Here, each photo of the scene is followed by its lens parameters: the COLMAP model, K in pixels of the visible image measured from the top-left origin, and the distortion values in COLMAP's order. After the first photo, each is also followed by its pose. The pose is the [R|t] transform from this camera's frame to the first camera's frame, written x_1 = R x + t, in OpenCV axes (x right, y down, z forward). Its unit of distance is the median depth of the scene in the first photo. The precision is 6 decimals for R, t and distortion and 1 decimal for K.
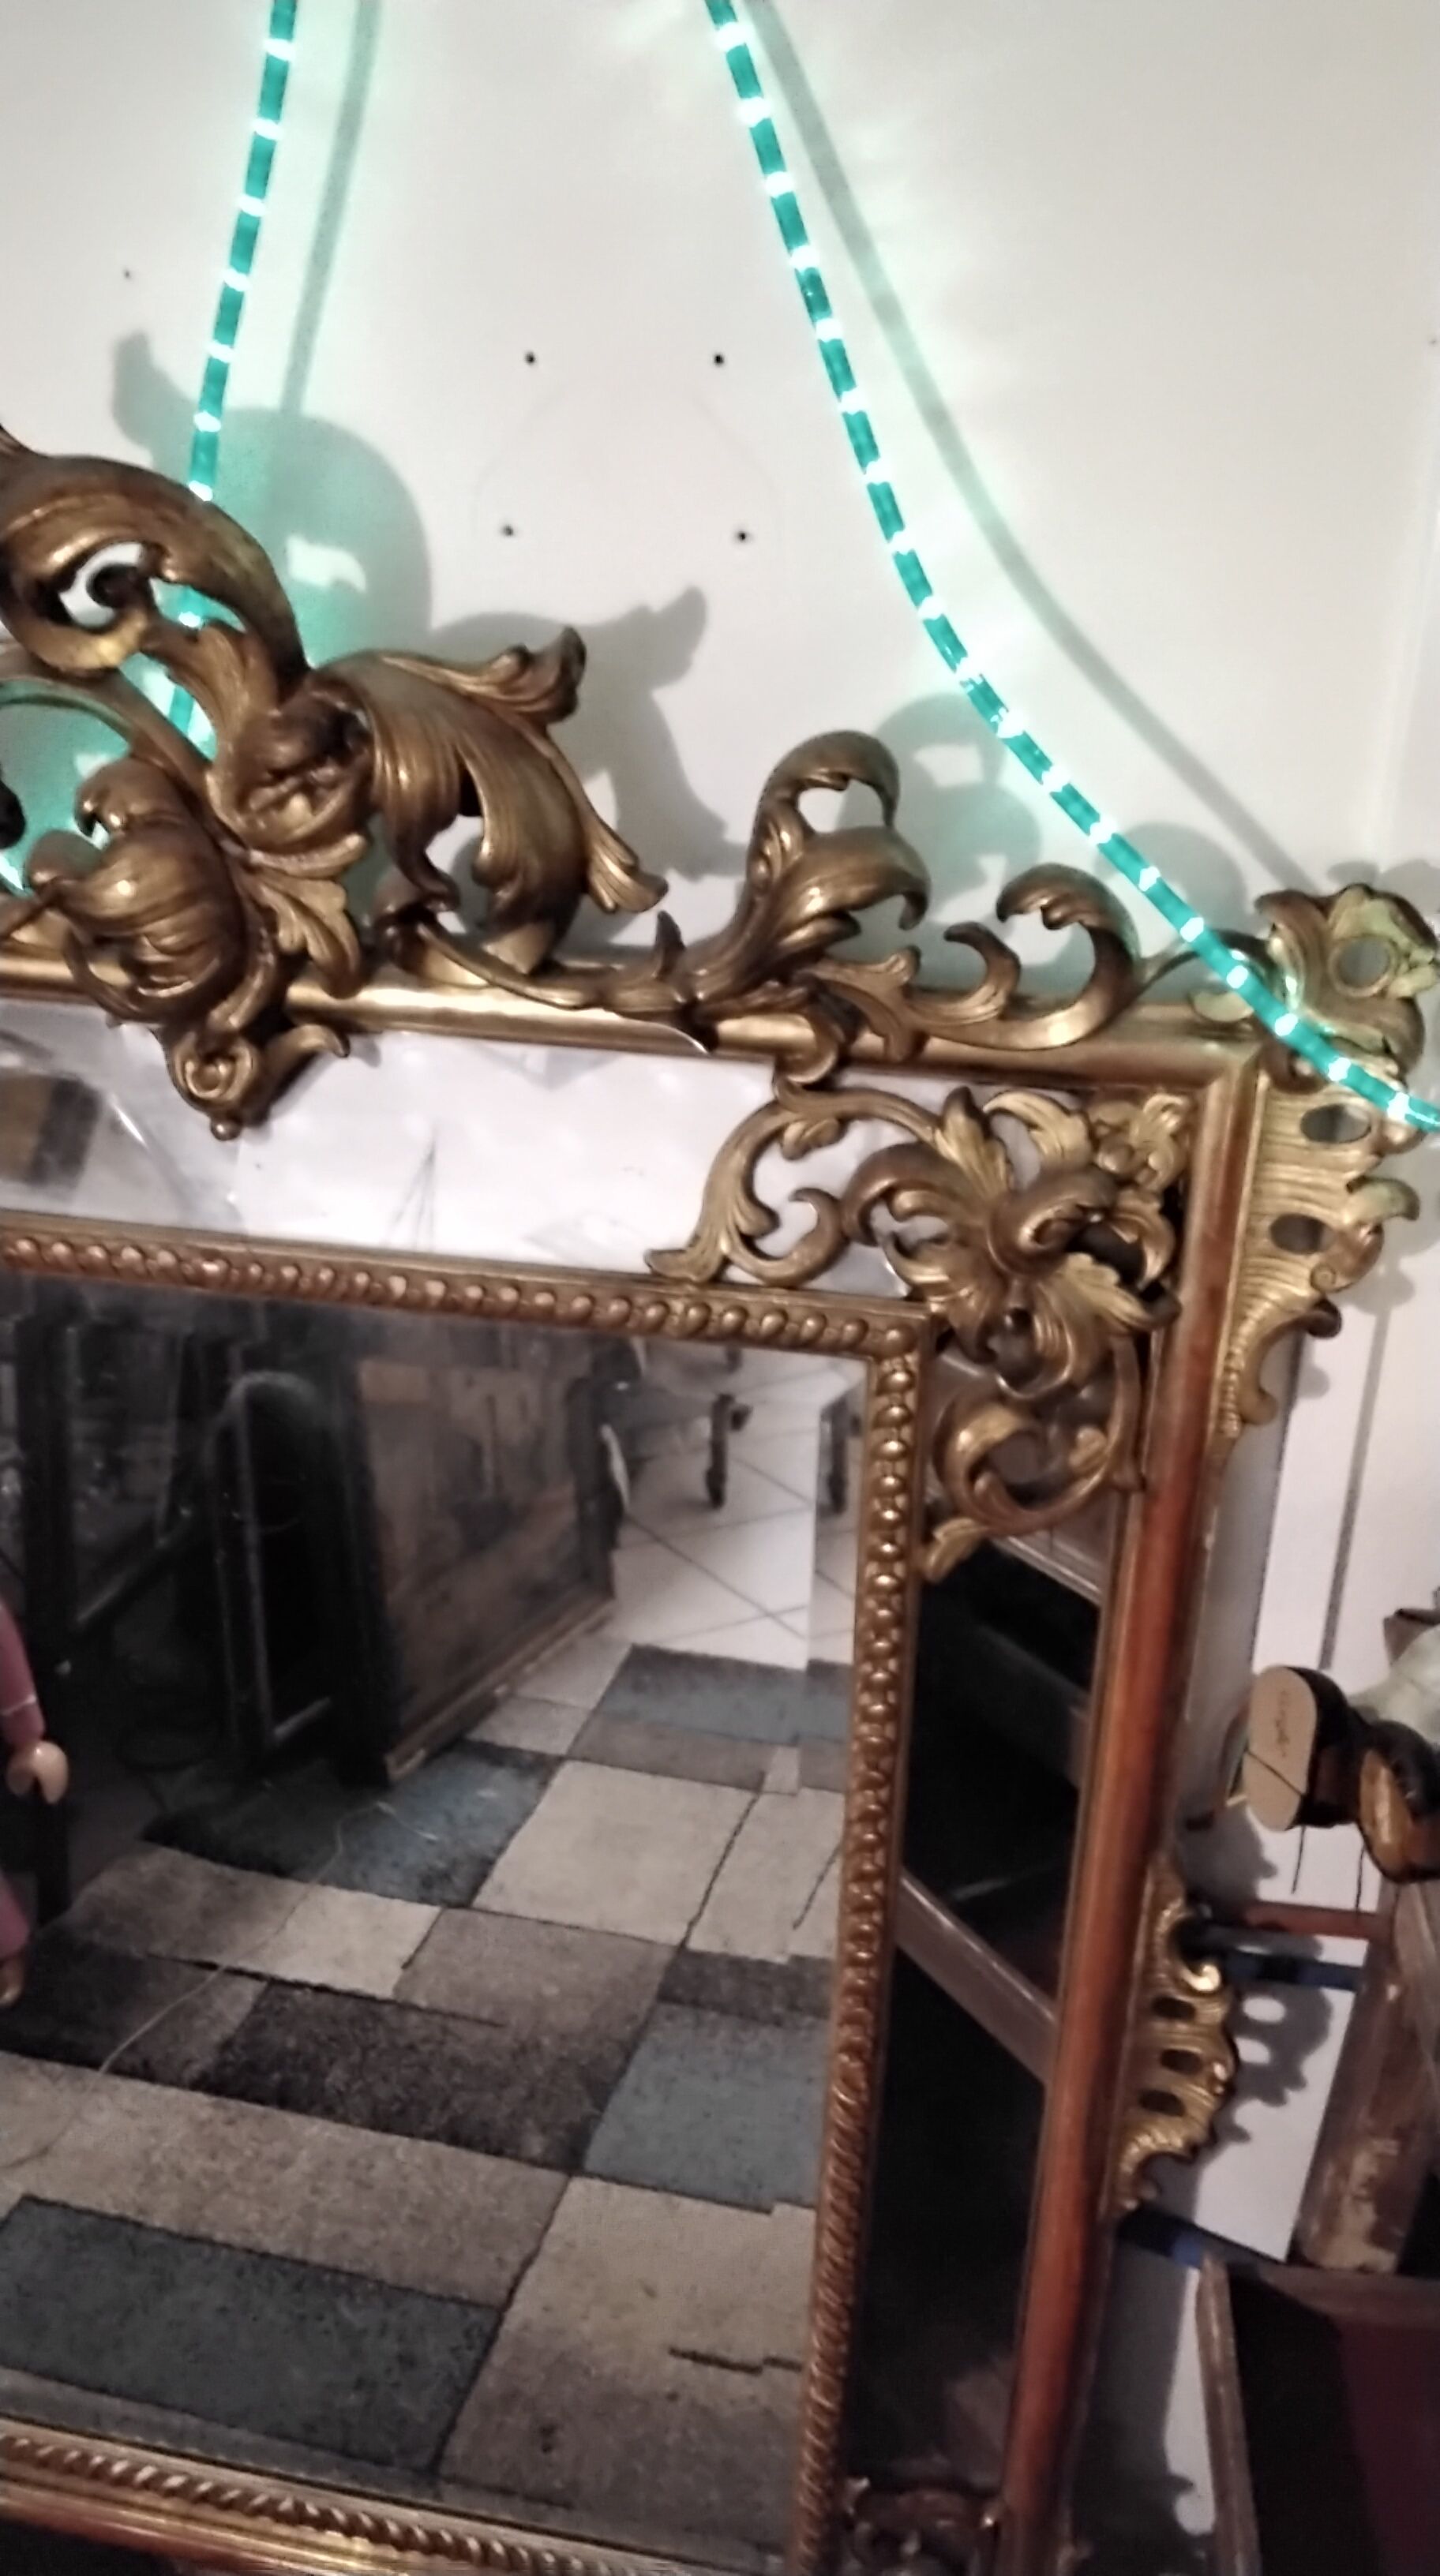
lens RADIAL K [[1973.3, 0, 699.4], [0, 1973.3, 1293.5], [0, 0, 1]] dist [0.111948, -0.259340]
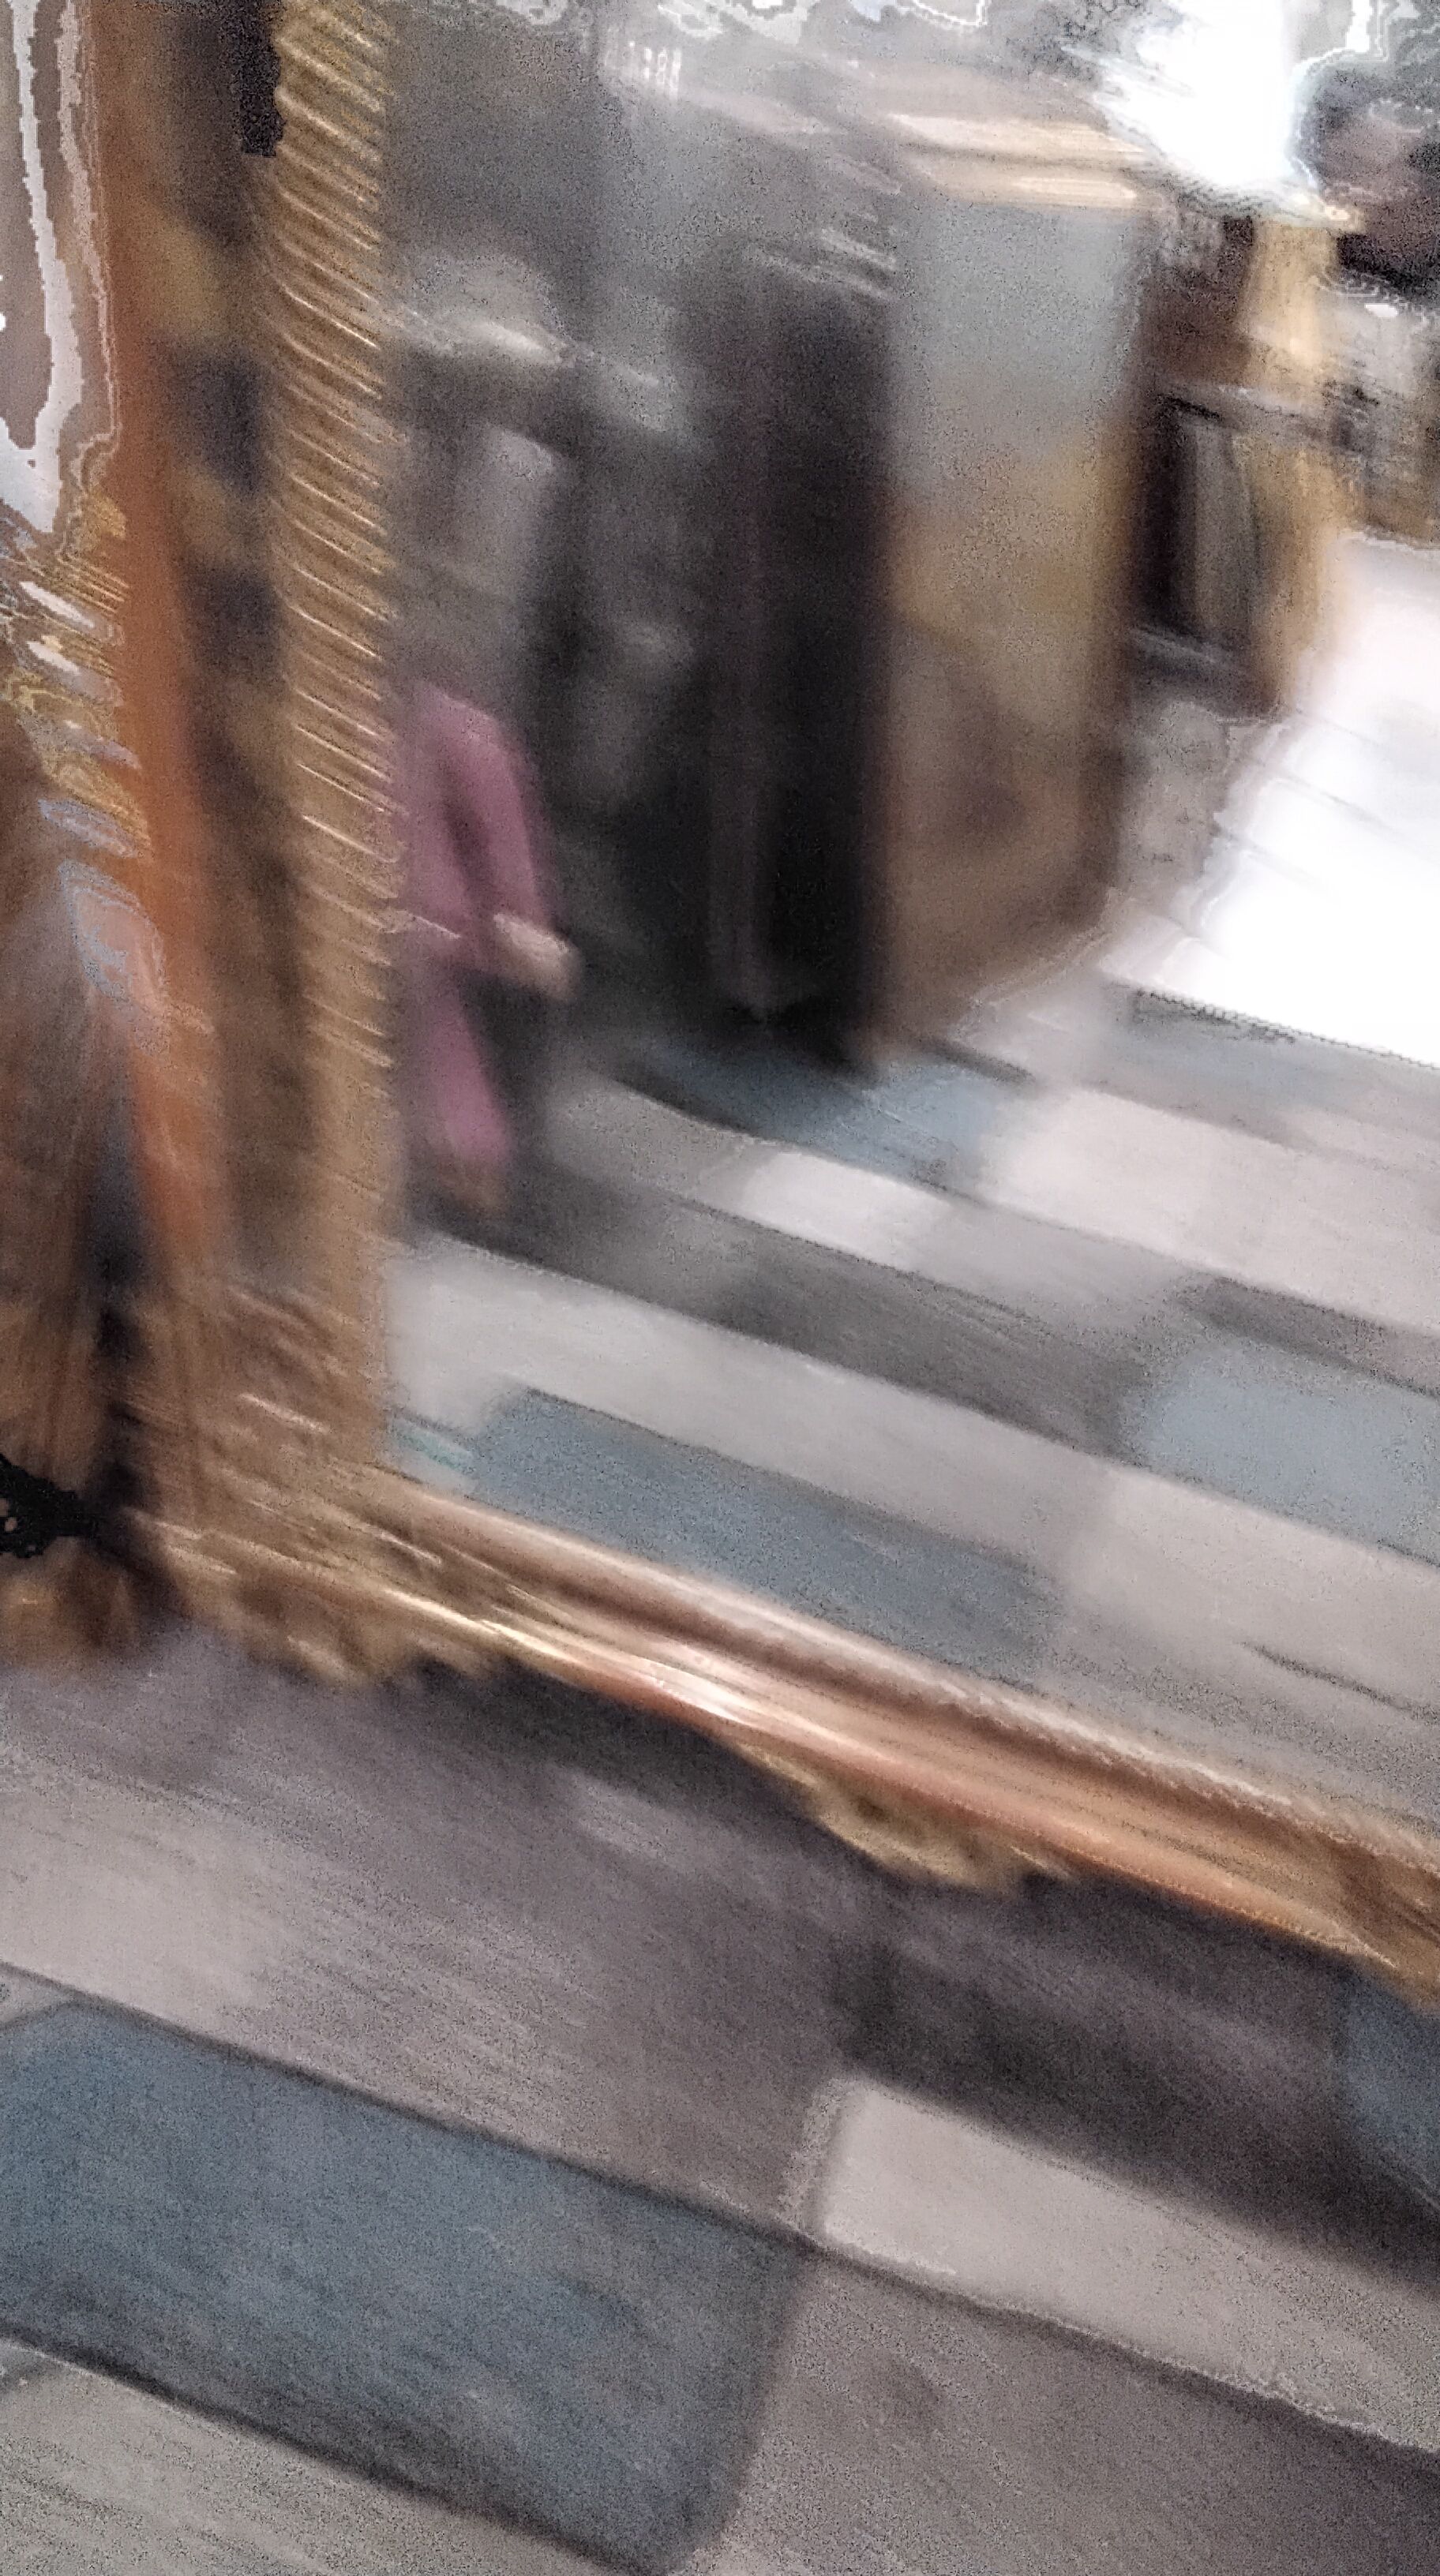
lens RADIAL K [[1973.3, 0, 699.4], [0, 1973.3, 1293.5], [0, 0, 1]] dist [0.111948, -0.259340]
pose [[0.984709, 0.152078, -0.084973, -0.346734], [-0.128424, 0.963285, 0.235772, 0.359307], [0.117709, -0.221254, 0.968086, 0.304010]]
